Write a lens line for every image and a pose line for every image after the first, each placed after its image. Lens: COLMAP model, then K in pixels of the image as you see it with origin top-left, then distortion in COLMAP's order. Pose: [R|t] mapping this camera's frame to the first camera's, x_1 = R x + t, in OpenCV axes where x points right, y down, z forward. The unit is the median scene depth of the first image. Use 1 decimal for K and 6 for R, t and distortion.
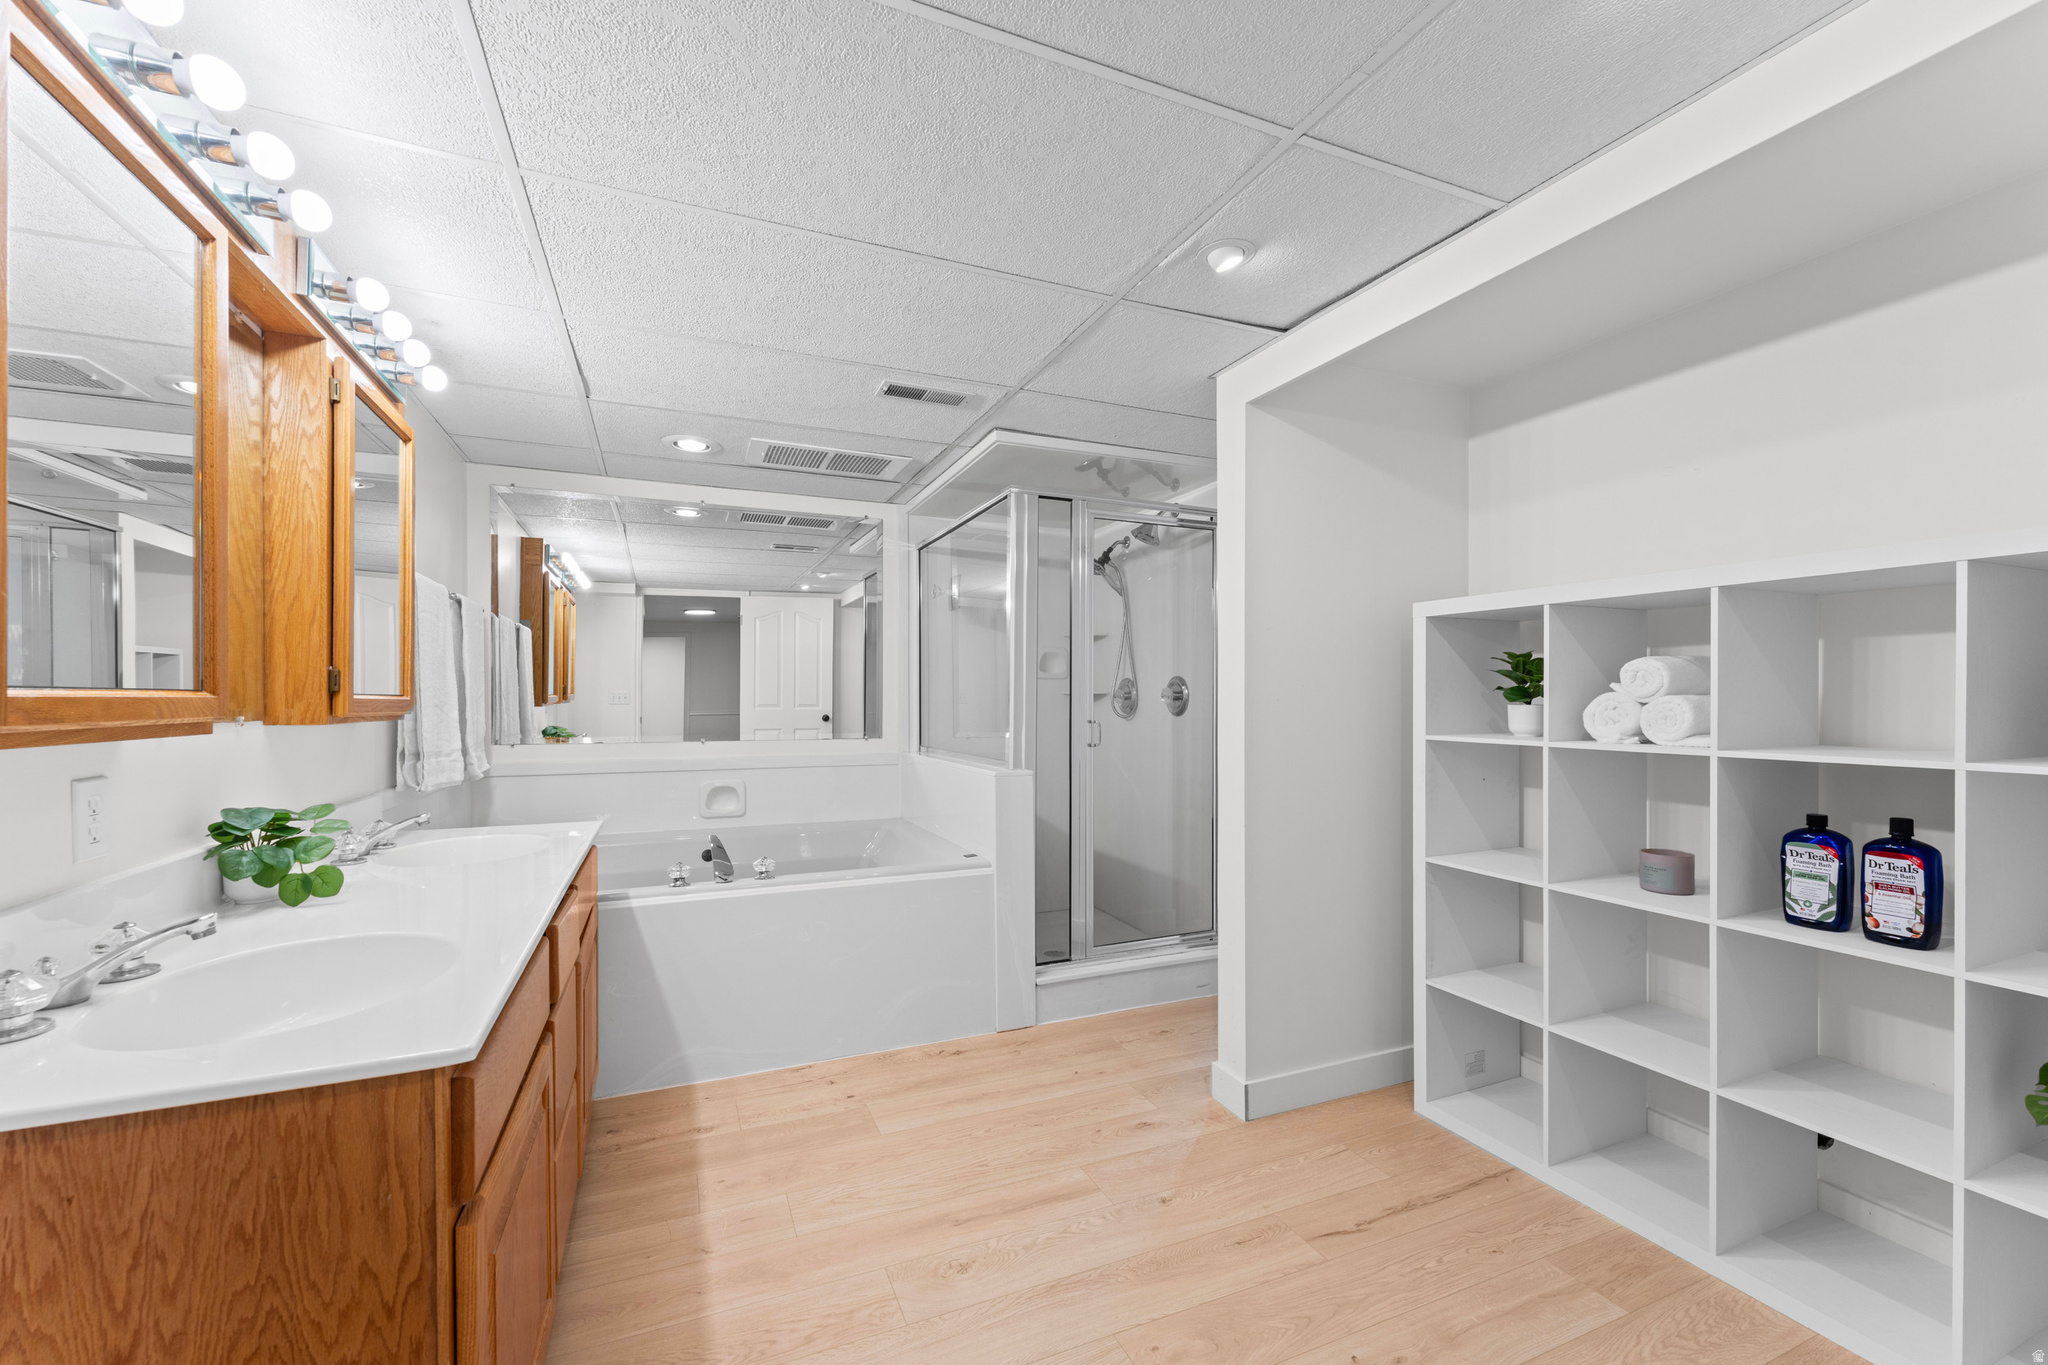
lens RADIAL K [[823.1, 0, 1012.6], [0, 823.1, 695.7], [0, 0, 1]] dist [0.000919, -0.000637]
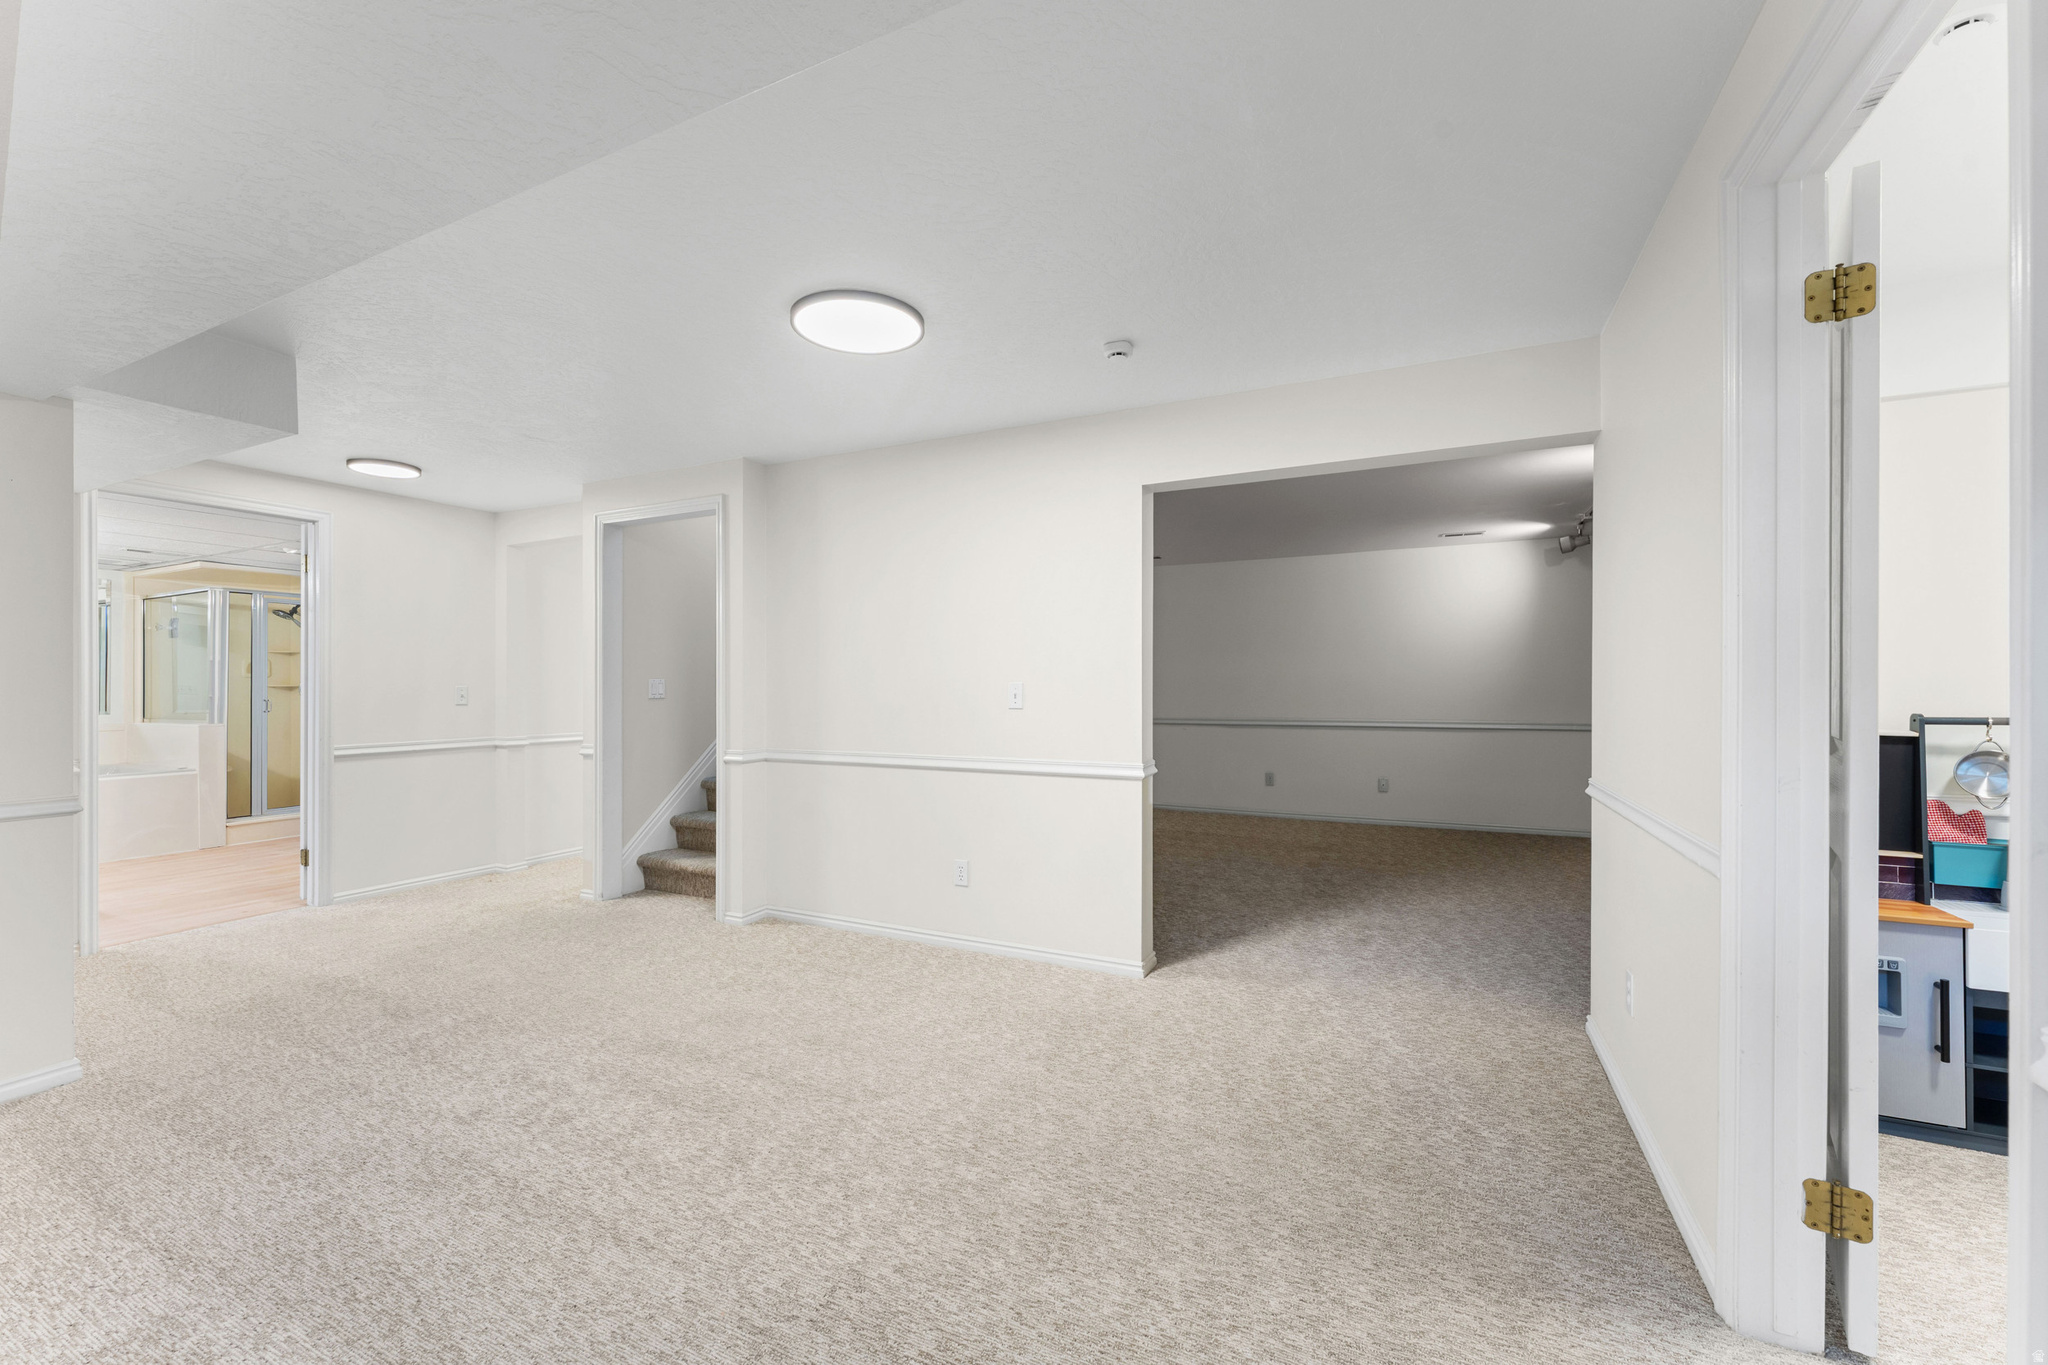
lens RADIAL K [[823.1, 0, 1023.3], [0, 823.1, 682.6], [0, 0, 1]] dist [0.000919, -0.000637]
pose [[0.751324, -0.008184, 0.659883, 0.183327], [0.000777, 0.999933, 0.011516, -0.043509], [-0.659933, -0.008139, 0.751280, -2.044291]]
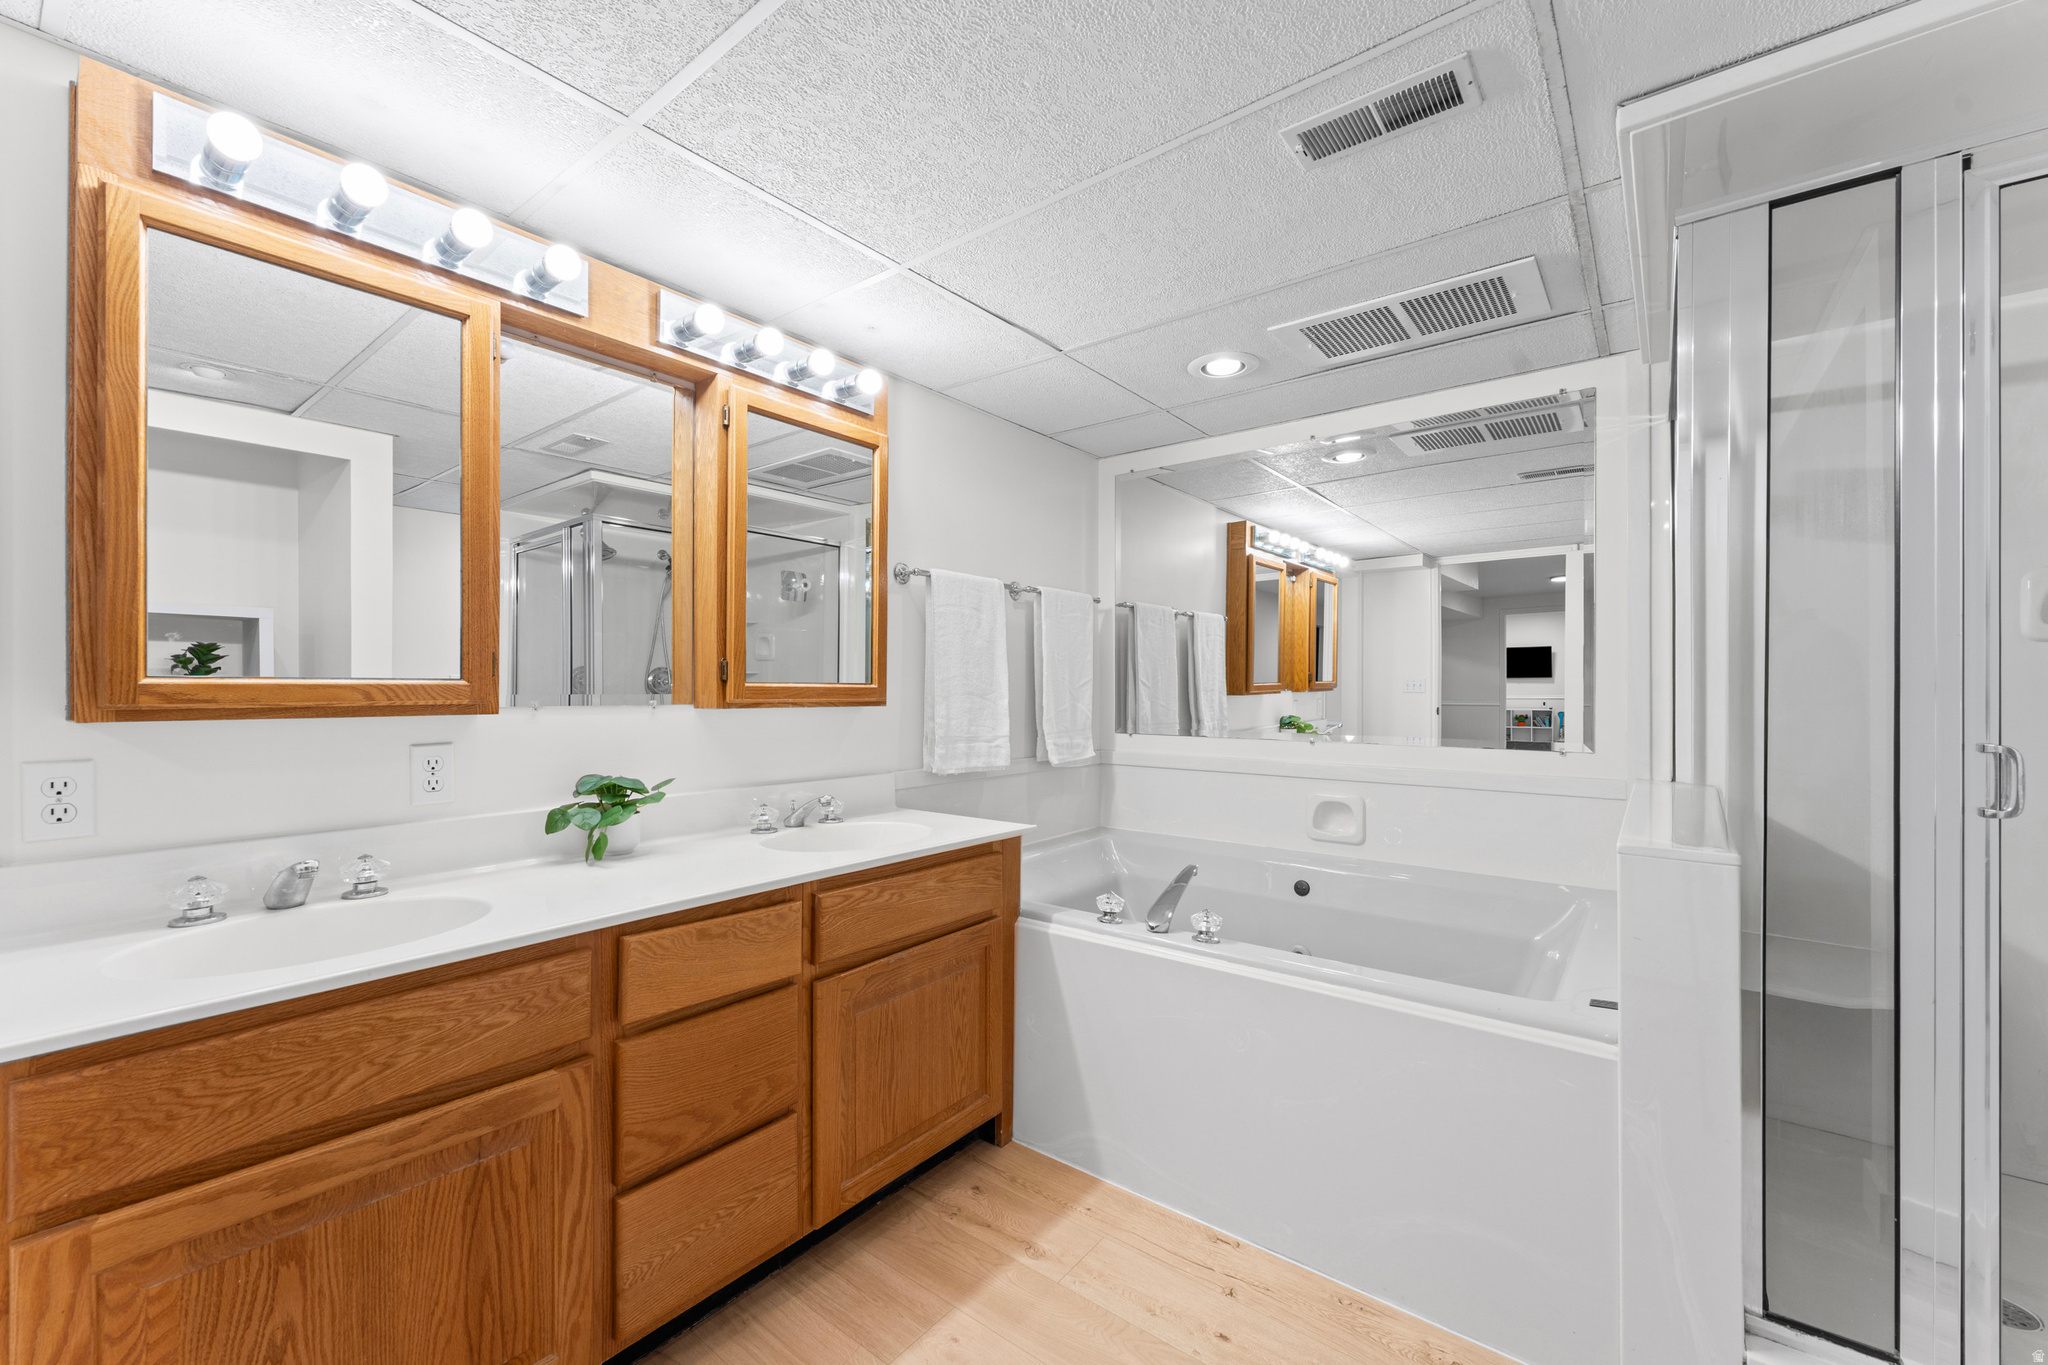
lens RADIAL K [[823.1, 0, 1022.7], [0, 823.1, 685.8], [0, 0, 1]] dist [0.000919, -0.000637]
pose [[0.482320, -0.002043, -0.875992, 0.236479], [0.003006, 0.999995, -0.000677, 0.003167], [0.875990, -0.002307, 0.482324, 0.509327]]
